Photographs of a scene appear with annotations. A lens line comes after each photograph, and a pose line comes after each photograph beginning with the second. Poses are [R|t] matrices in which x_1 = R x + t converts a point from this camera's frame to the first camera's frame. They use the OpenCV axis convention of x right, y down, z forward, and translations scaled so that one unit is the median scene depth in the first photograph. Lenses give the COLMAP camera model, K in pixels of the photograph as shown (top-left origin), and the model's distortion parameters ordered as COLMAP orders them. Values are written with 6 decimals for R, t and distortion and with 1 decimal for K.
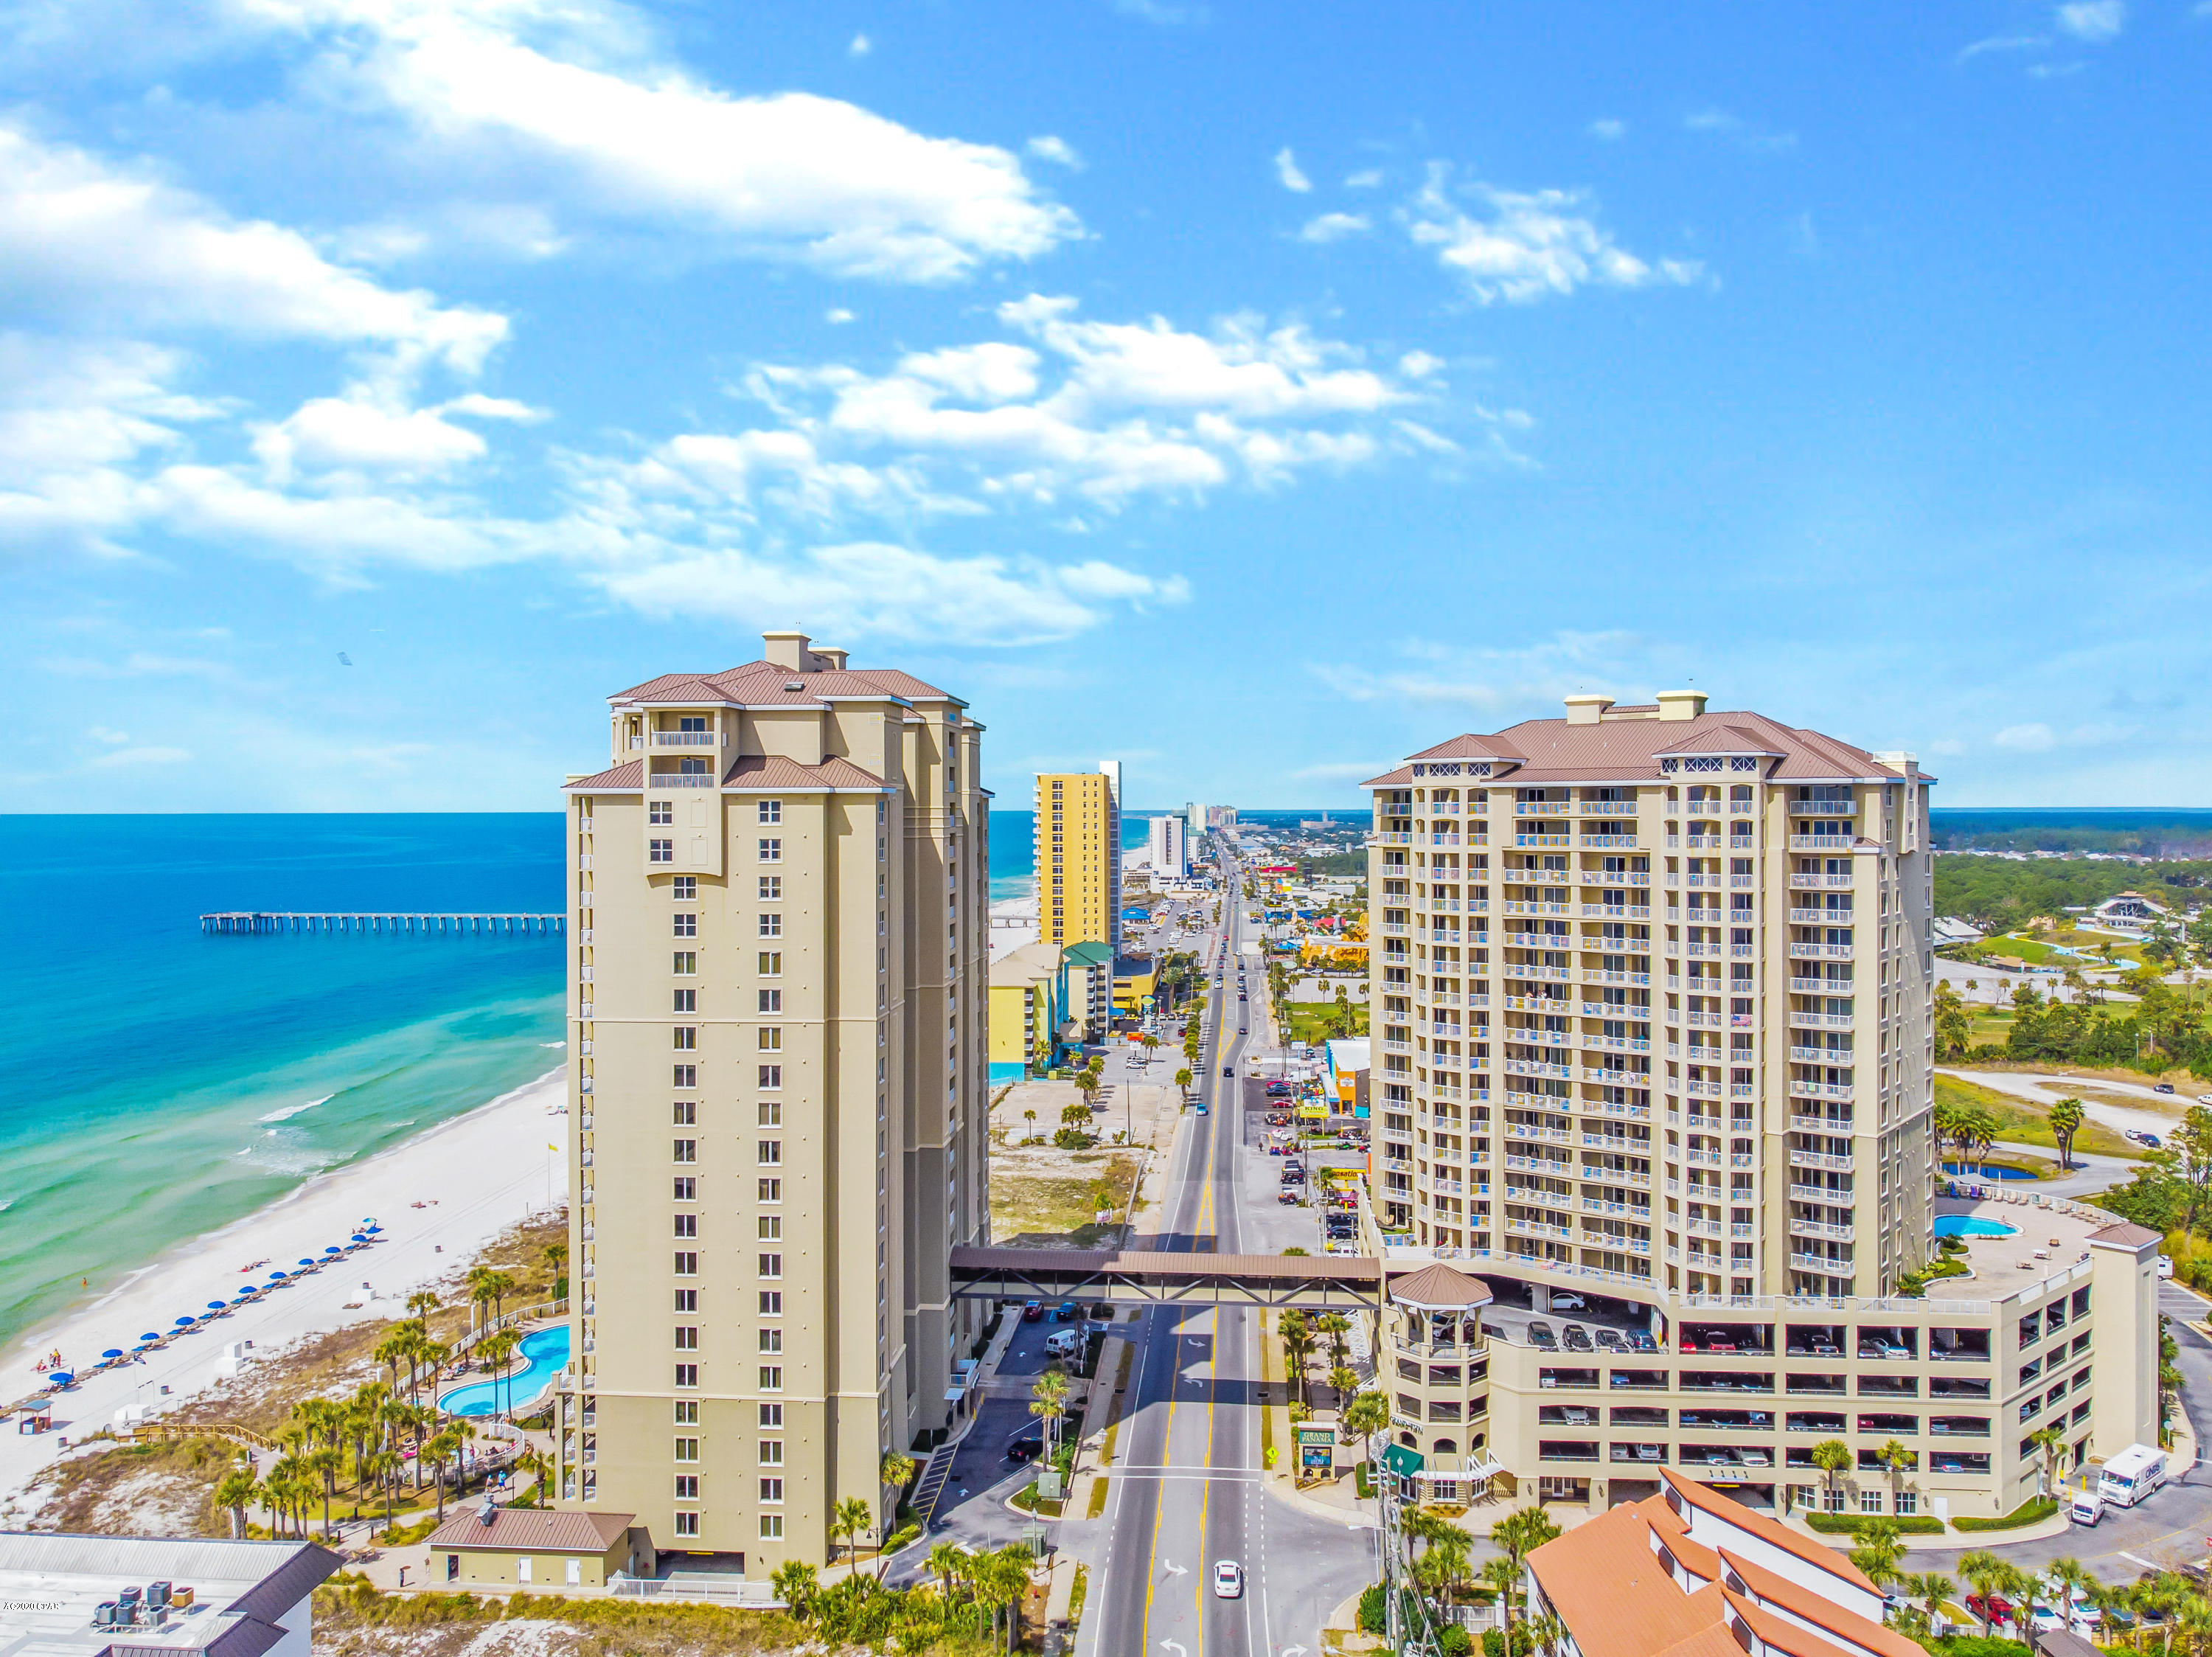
lens RADIAL K [[1637.9, 0, 1106.0], [0, 1637.9, 828.5], [0, 0, 1]] dist [-0.008594, 0.026765]
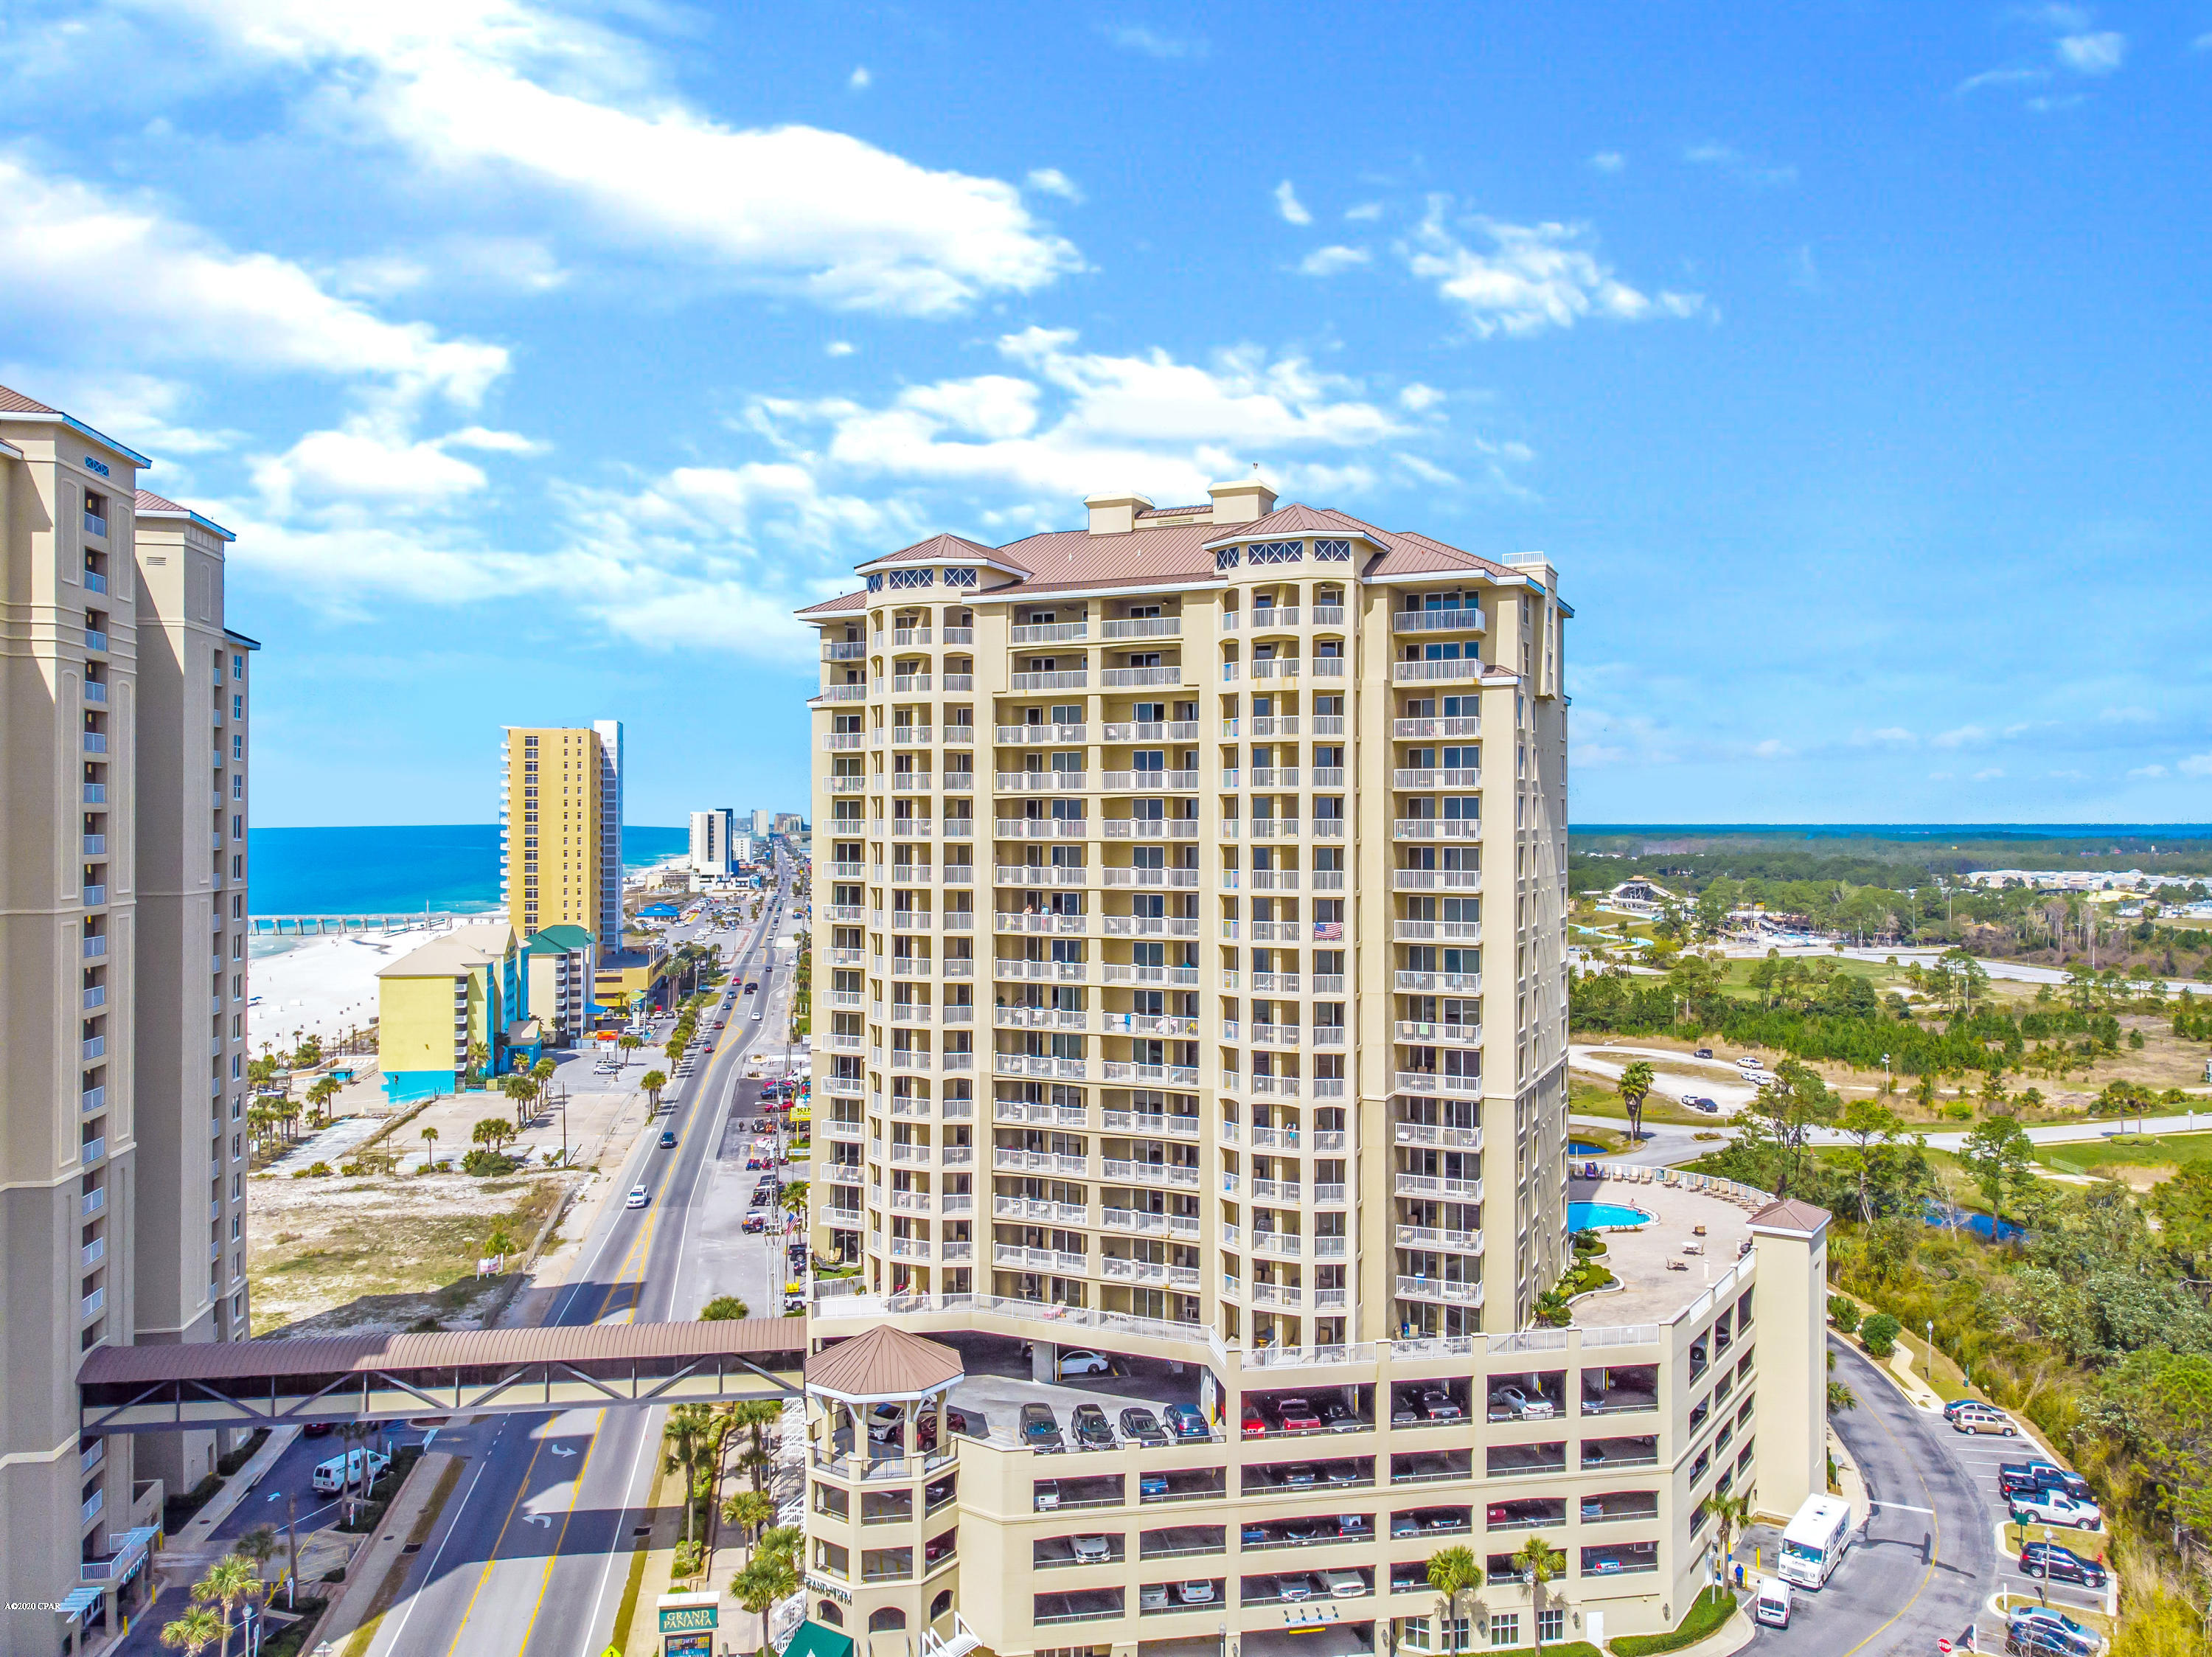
lens RADIAL K [[1637.9, 0, 1106.0], [0, 1637.9, 828.5], [0, 0, 1]] dist [-0.008594, 0.026765]
pose [[0.965729, 0.003305, 0.259530, 0.121644], [-0.001157, 0.999964, -0.008431, 0.078211], [-0.259548, 0.007841, 0.965698, 0.362976]]
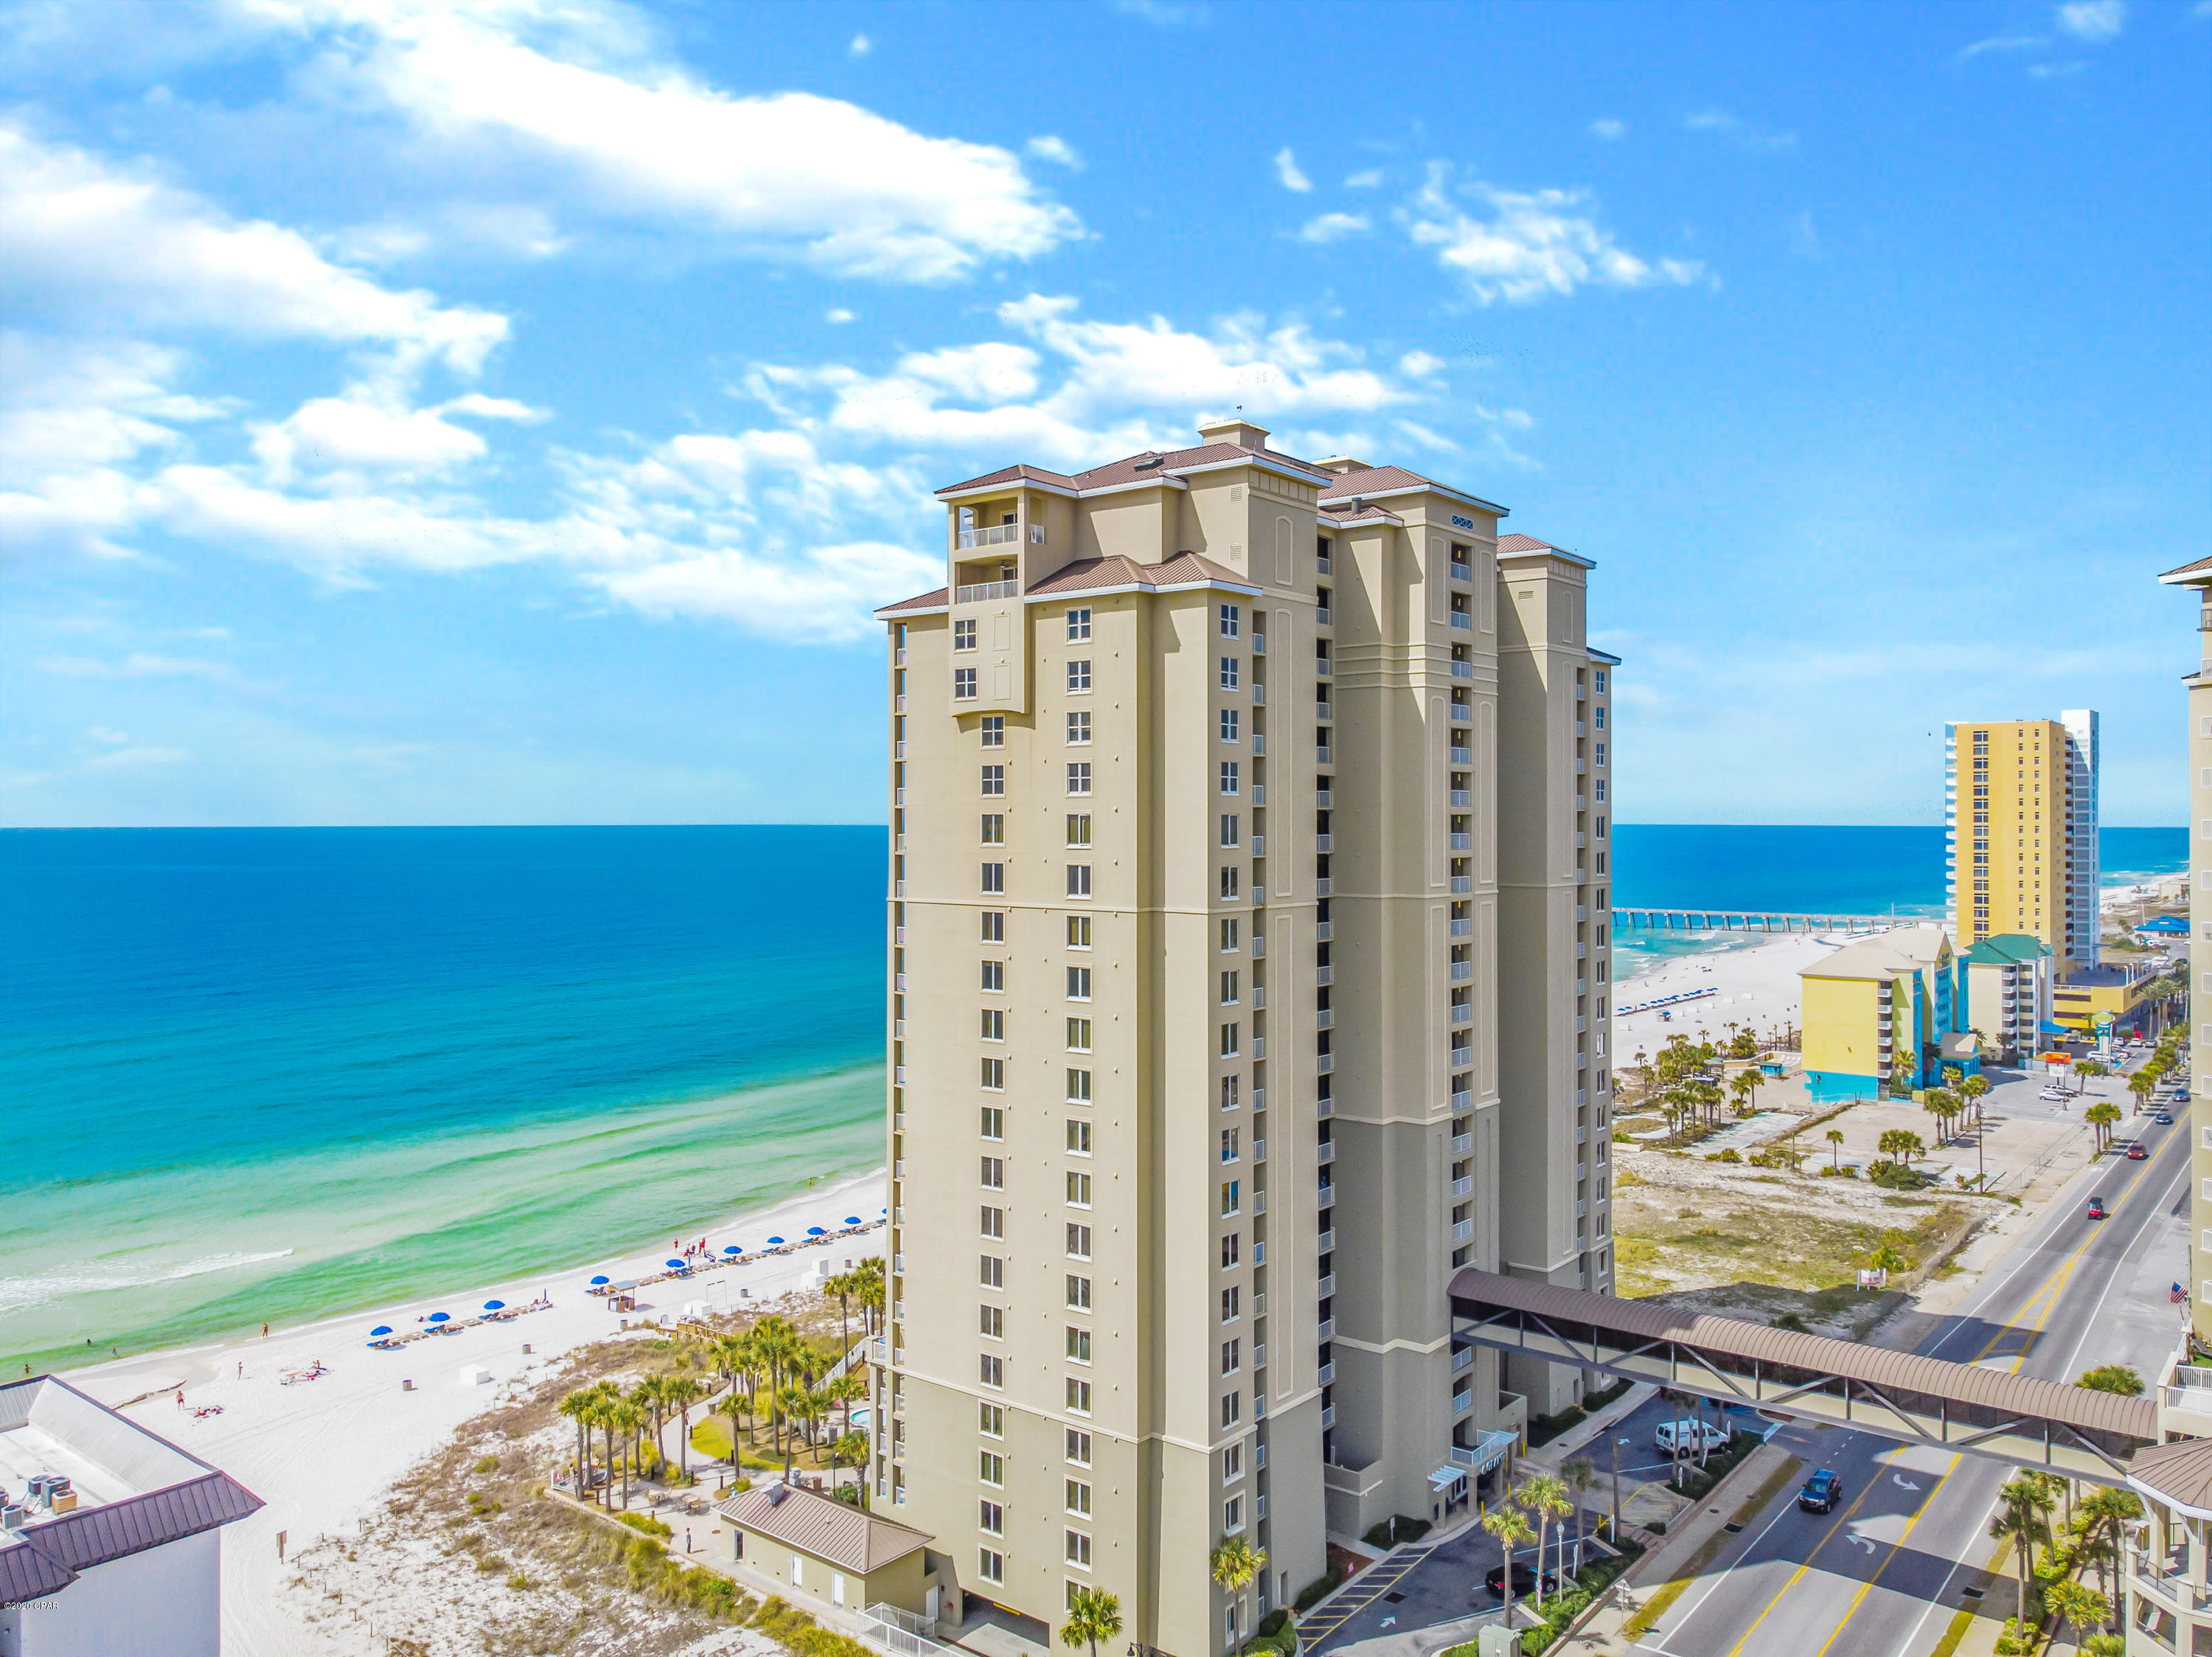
lens RADIAL K [[1635.1, 0, 1106.0], [0, 1635.1, 828.5], [0, 0, 1]] dist [0.002025, 0.006701]
pose [[0.829585, 0.003072, -0.558372, 0.196872], [-0.007400, 0.999958, -0.005493, 0.078821], [0.558332, 0.008689, 0.829572, 0.365422]]
